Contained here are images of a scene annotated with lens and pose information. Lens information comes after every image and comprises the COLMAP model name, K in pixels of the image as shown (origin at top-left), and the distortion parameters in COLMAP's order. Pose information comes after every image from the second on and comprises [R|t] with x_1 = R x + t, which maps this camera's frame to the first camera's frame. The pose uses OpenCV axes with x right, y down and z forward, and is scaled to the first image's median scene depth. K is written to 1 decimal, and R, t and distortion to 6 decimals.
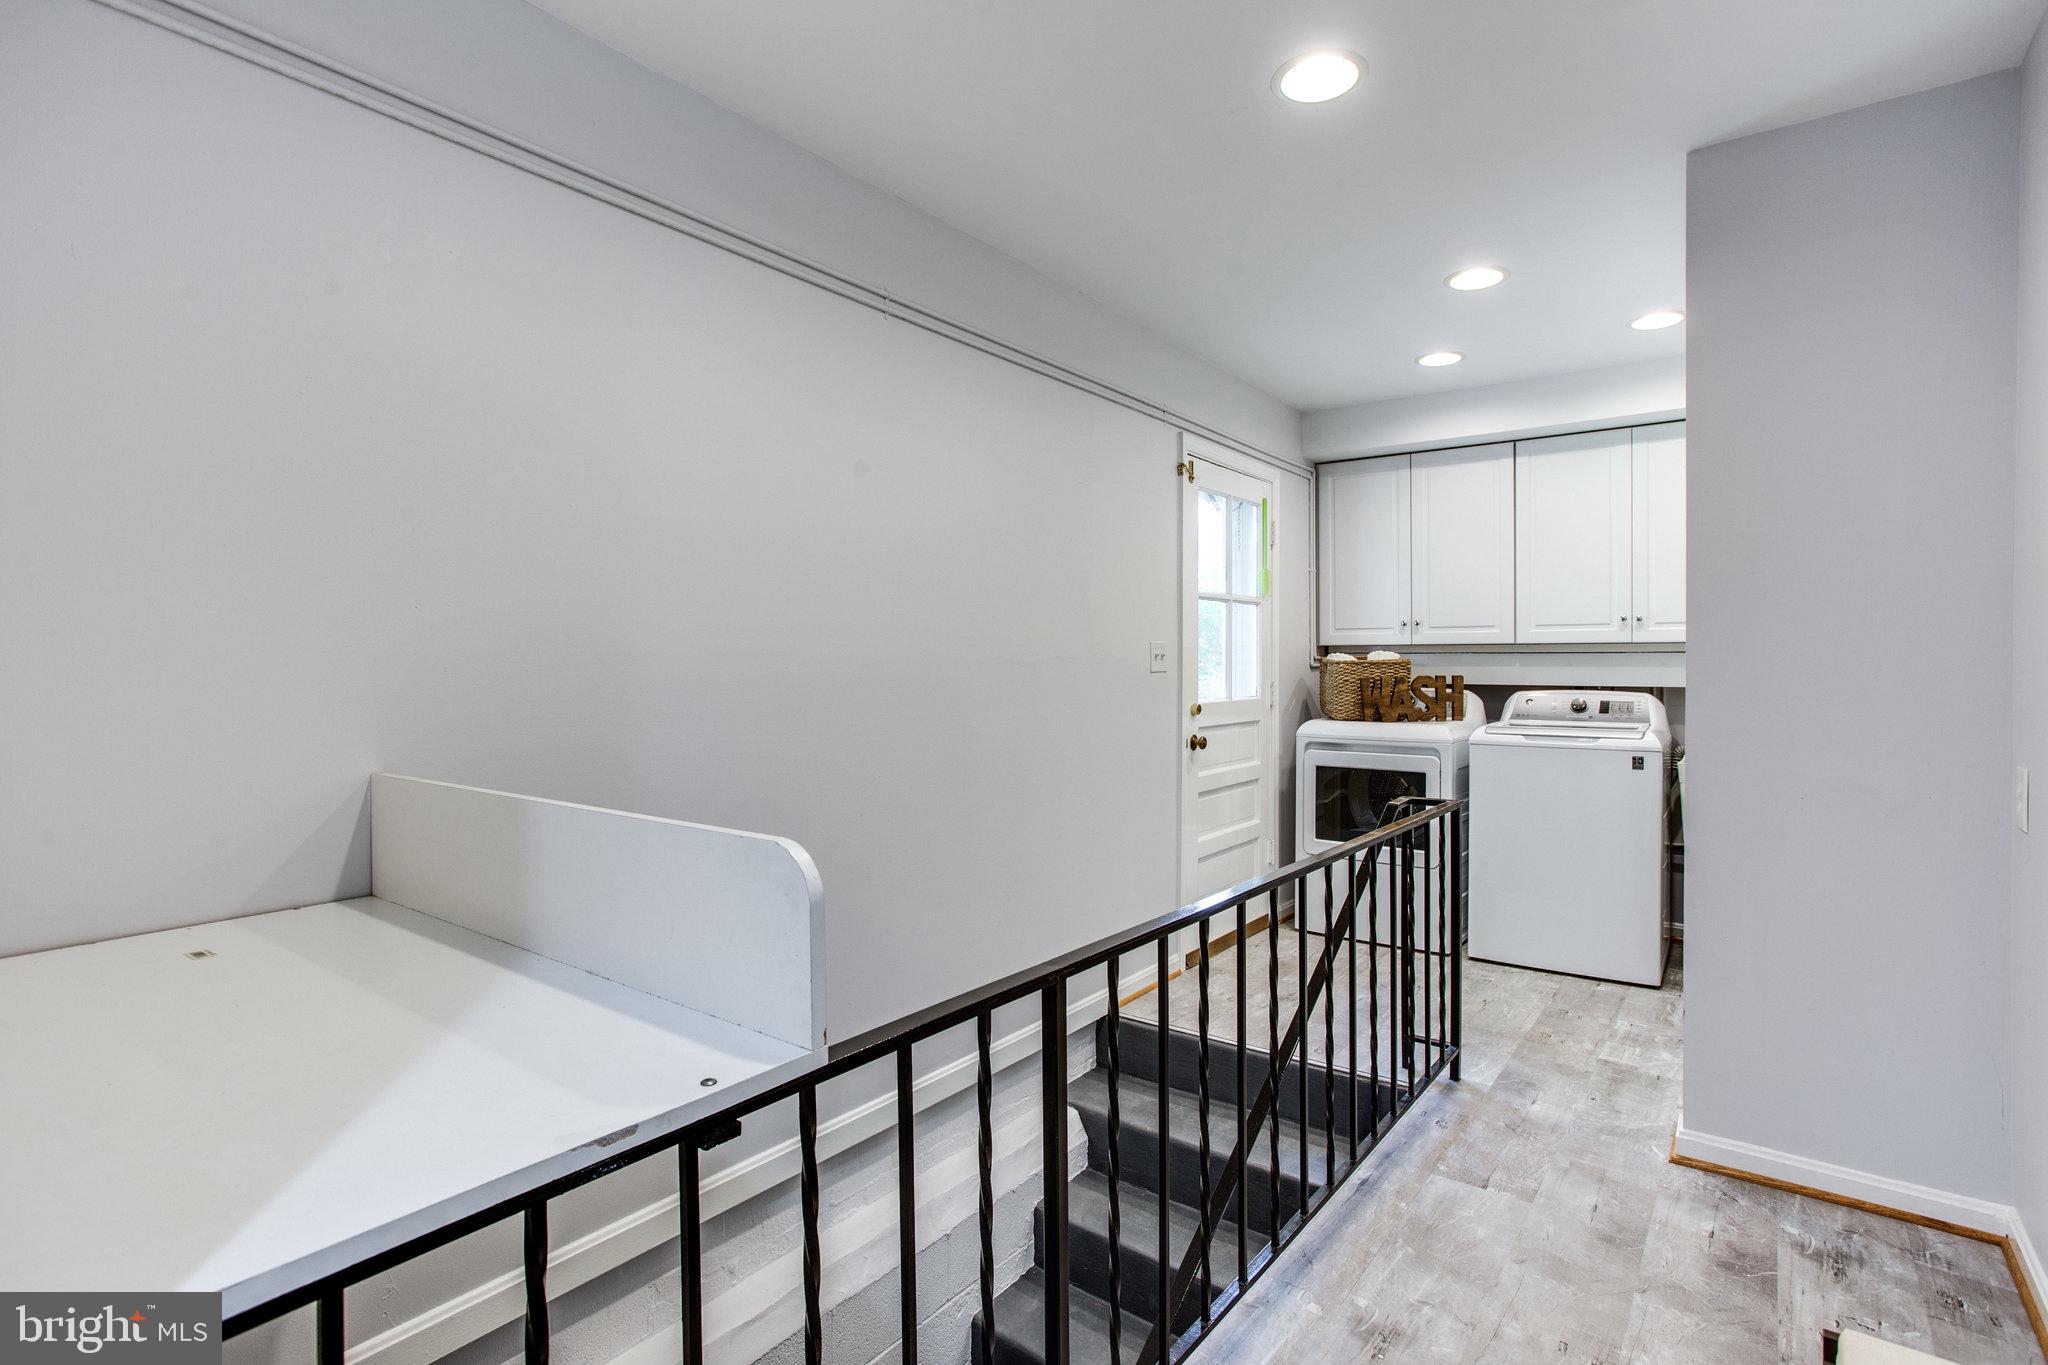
lens RADIAL K [[1014.5, 0, 1034.5], [0, 1014.5, 664.6], [0, 0, 1]] dist [0.000036, 0.000189]
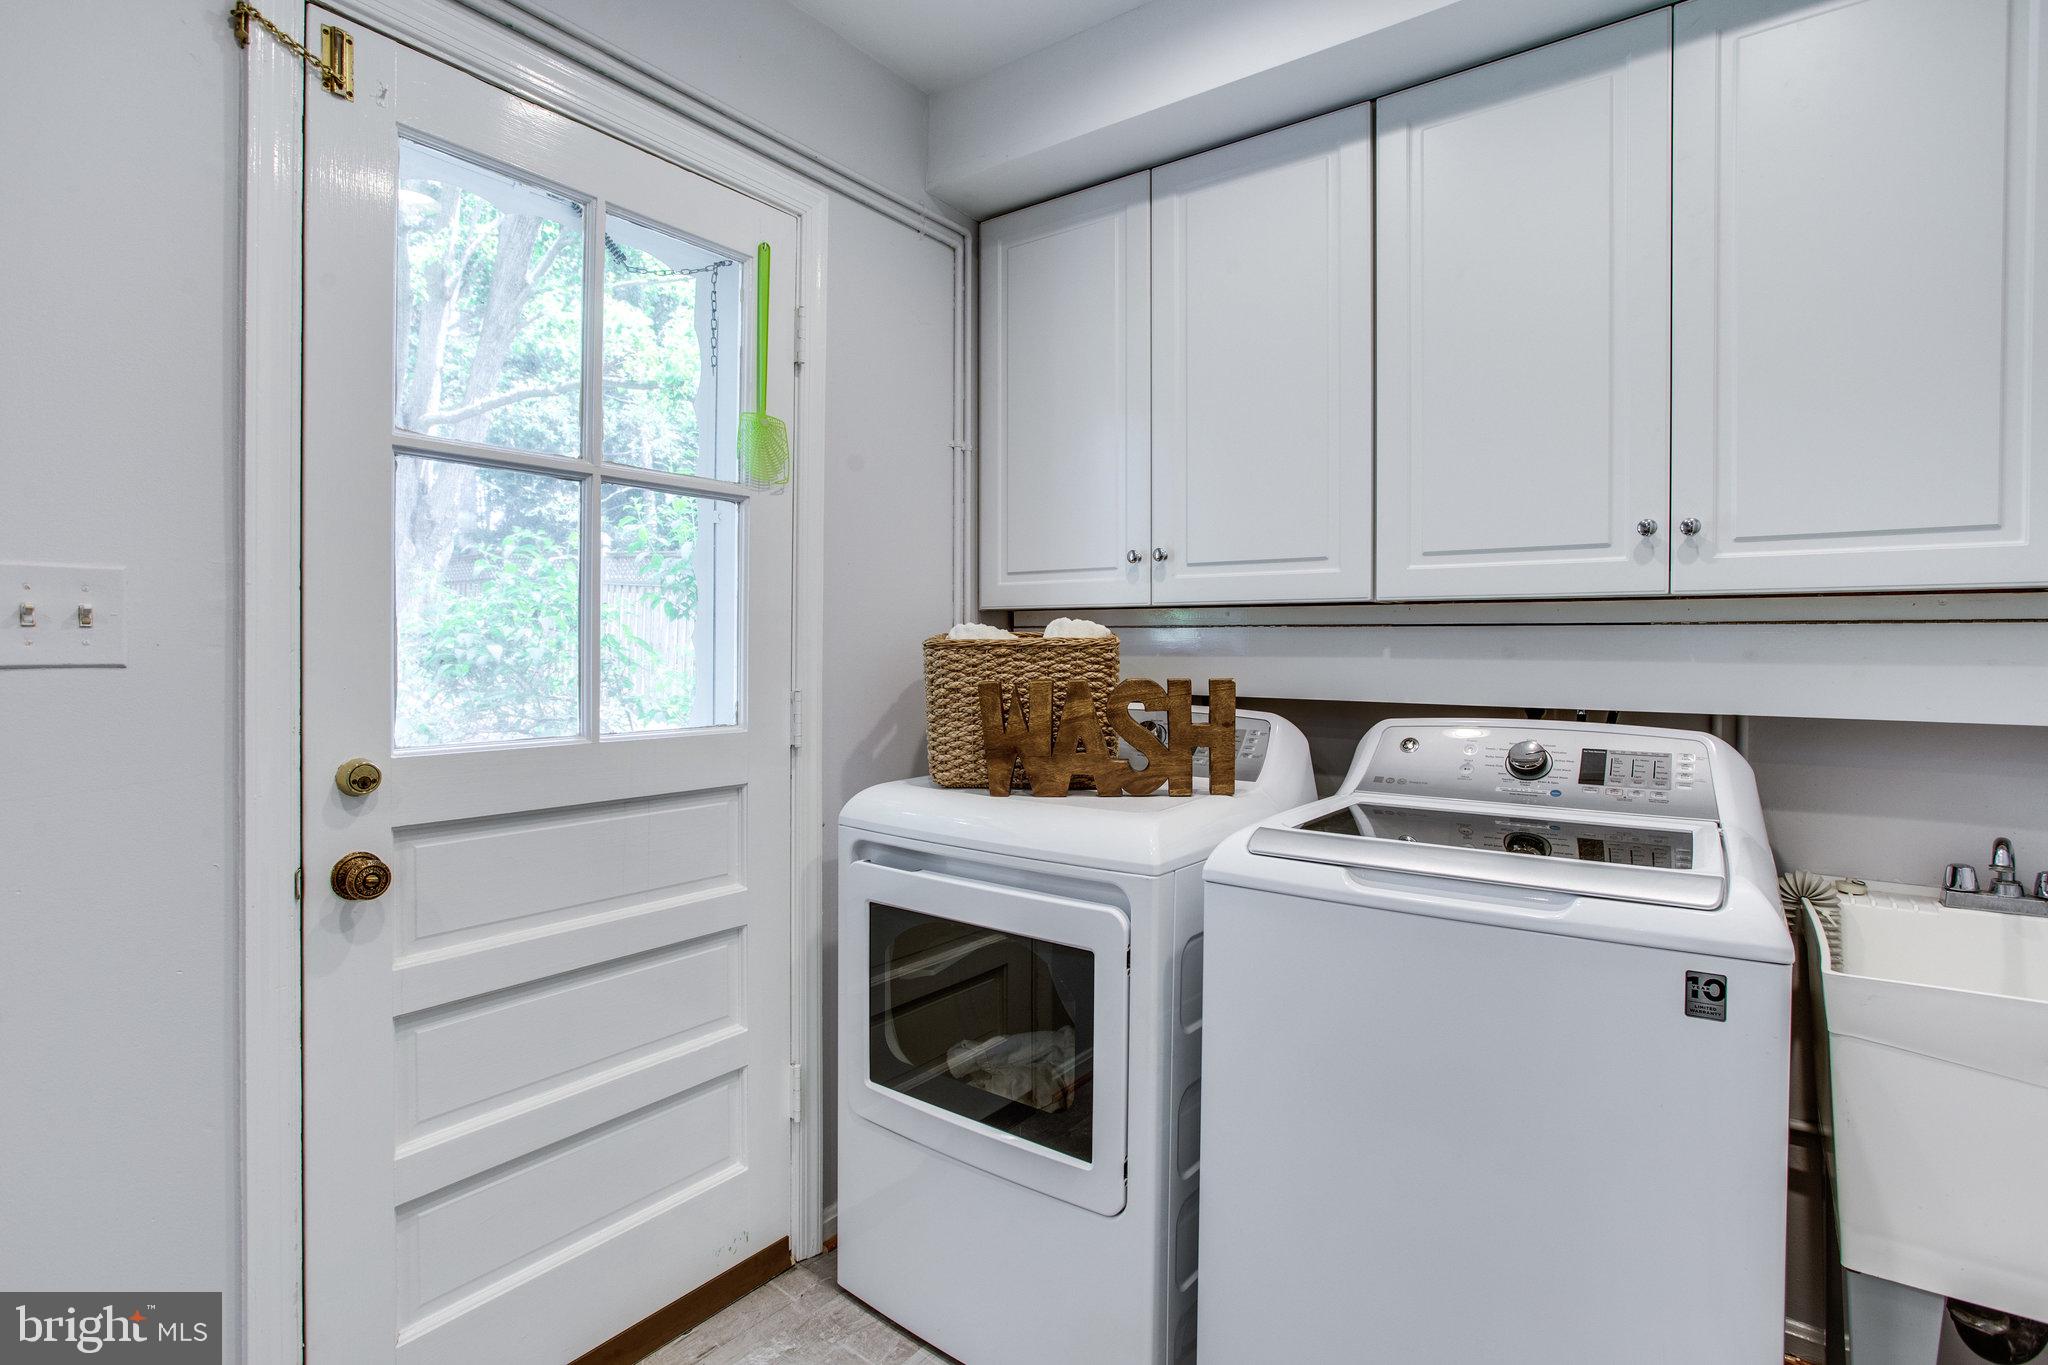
lens RADIAL K [[990.0, 0, 1018.6], [0, 990.0, 659.3], [0, 0, 1]] dist [-0.031098, 0.000035]
pose [[0.999855, 0.008338, -0.014842, 0.342512], [-0.008263, 0.999953, 0.005126, 0.001422], [0.014884, -0.005003, 0.999877, 0.613509]]
